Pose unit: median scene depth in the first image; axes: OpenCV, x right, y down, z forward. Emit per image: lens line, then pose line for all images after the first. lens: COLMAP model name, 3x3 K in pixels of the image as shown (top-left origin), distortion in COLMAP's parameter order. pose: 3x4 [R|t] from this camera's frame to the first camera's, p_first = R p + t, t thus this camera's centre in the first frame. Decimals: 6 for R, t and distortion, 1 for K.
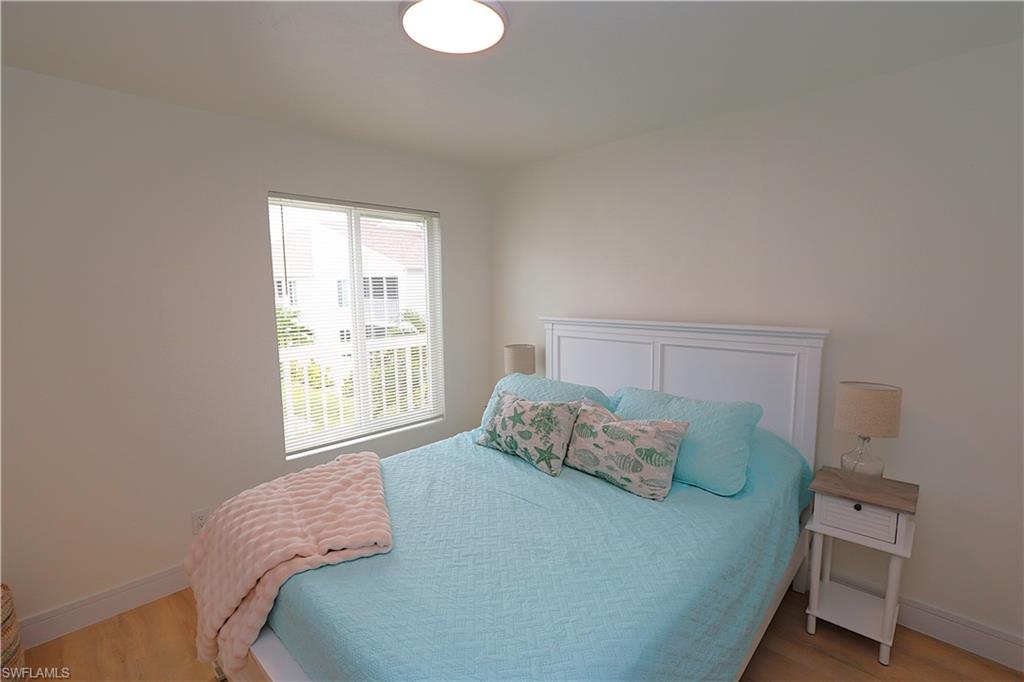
lens RADIAL K [[472.0, 0, 519.5], [0, 472.0, 342.4], [0, 0, 1]] dist [-0.017923, 0.004705]
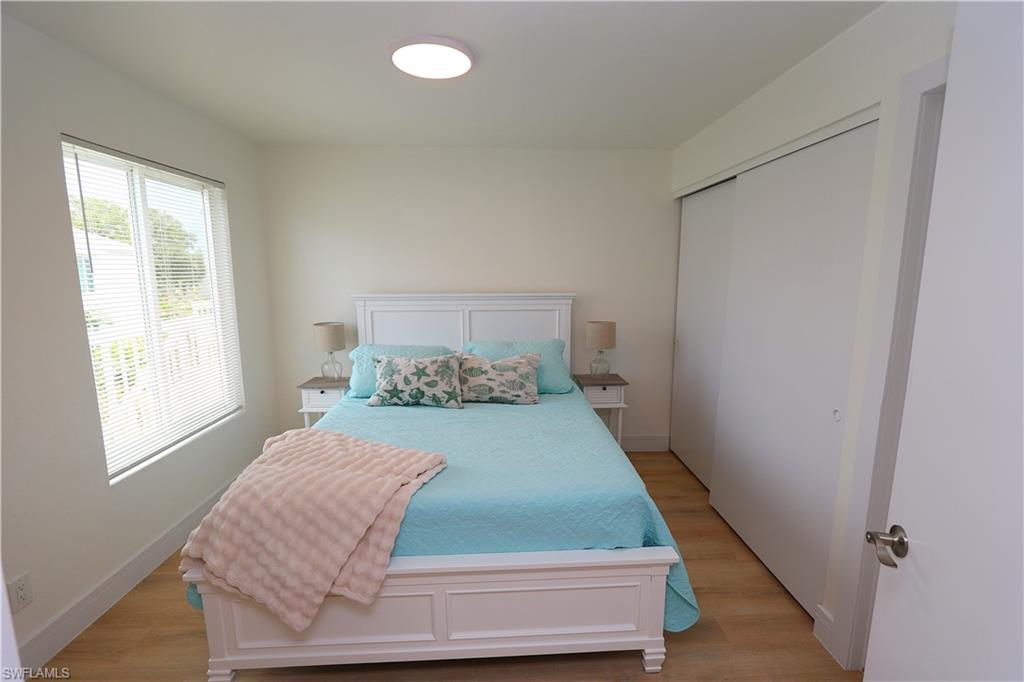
lens RADIAL K [[472.0, 0, 519.5], [0, 472.0, 342.4], [0, 0, 1]] dist [-0.017923, 0.004705]
pose [[0.689402, -0.101234, 0.717271, -0.721778], [0.077463, 0.994811, 0.065952, 0.020713], [-0.720226, 0.010094, 0.693666, -0.044010]]
